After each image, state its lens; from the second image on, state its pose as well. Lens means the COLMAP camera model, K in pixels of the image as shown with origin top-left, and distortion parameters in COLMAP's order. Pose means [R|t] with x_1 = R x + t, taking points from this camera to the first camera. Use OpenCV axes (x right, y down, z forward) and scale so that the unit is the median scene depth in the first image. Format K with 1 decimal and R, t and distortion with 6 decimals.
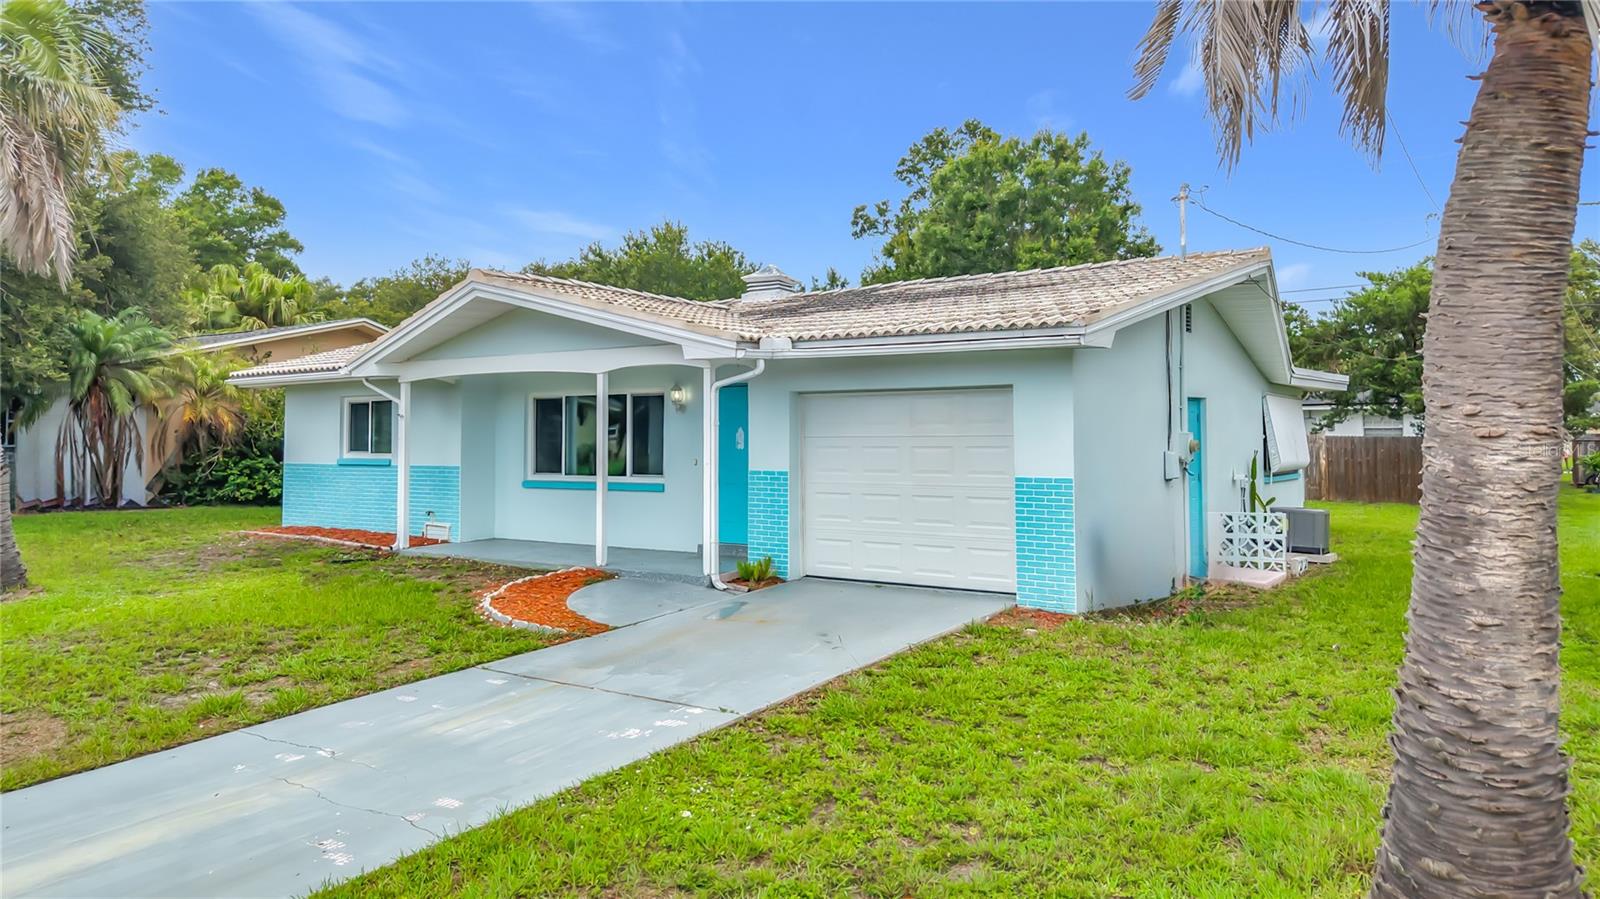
lens RADIAL K [[1078.6, 0, 797.8], [0, 1078.6, 442.3], [0, 0, 1]] dist [0.028158, -0.033074]
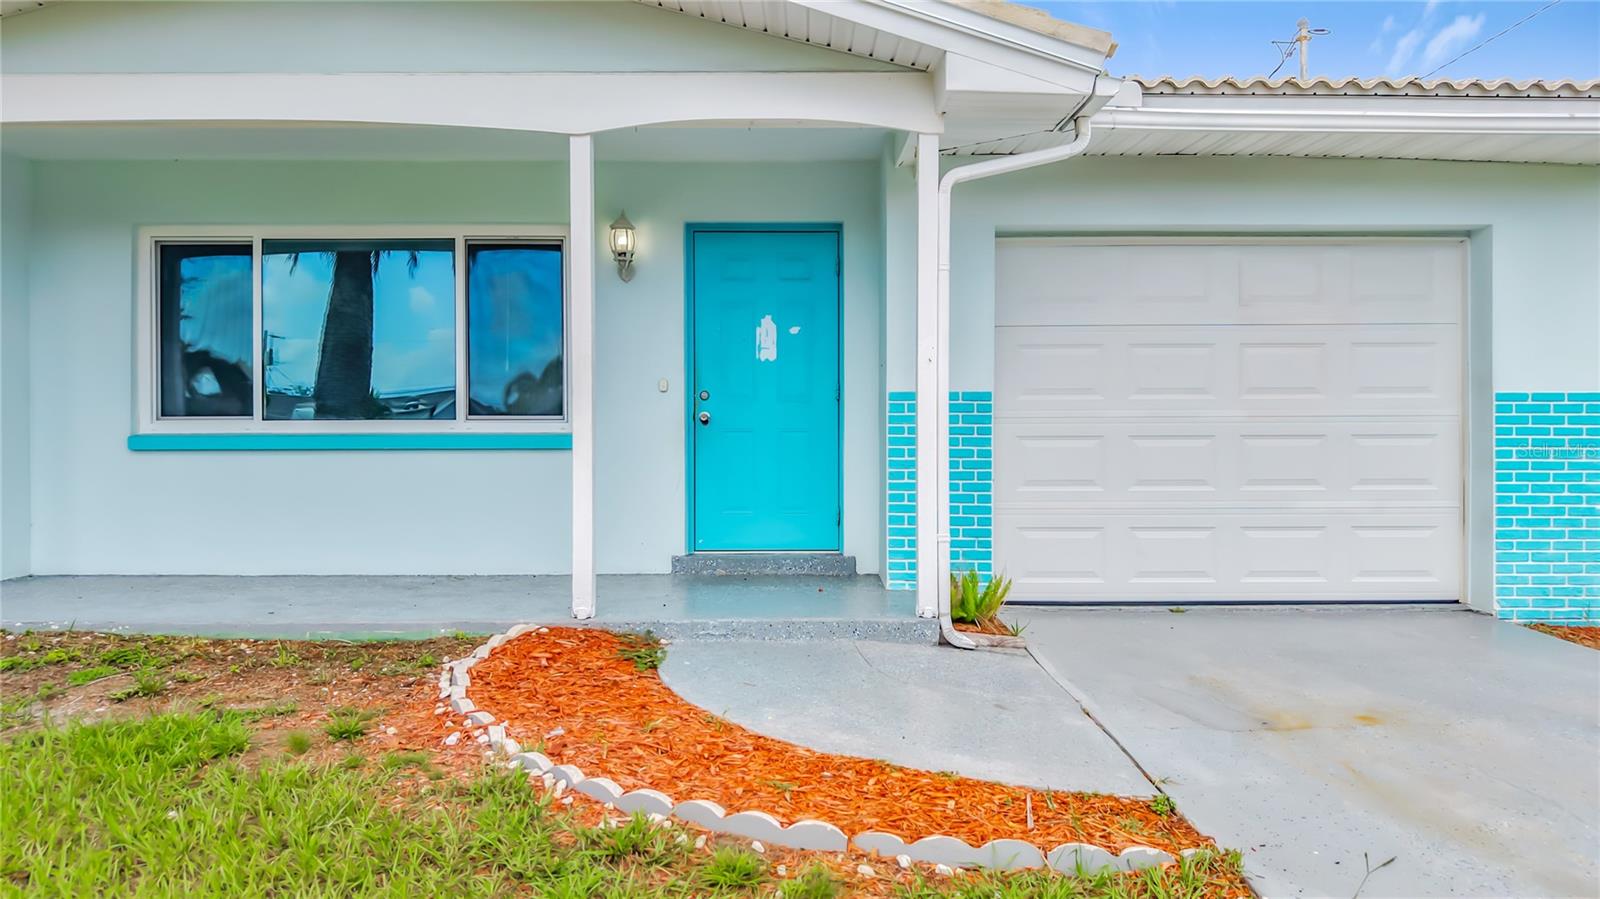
lens RADIAL K [[1078.6, 0, 804.6], [0, 1078.6, 454.7], [0, 0, 1]] dist [0.028158, -0.033074]
pose [[0.816156, -0.005316, 0.577808, -0.308413], [0.002394, 0.999980, 0.005817, 0.044948], [-0.577827, -0.003364, 0.816152, 0.557736]]
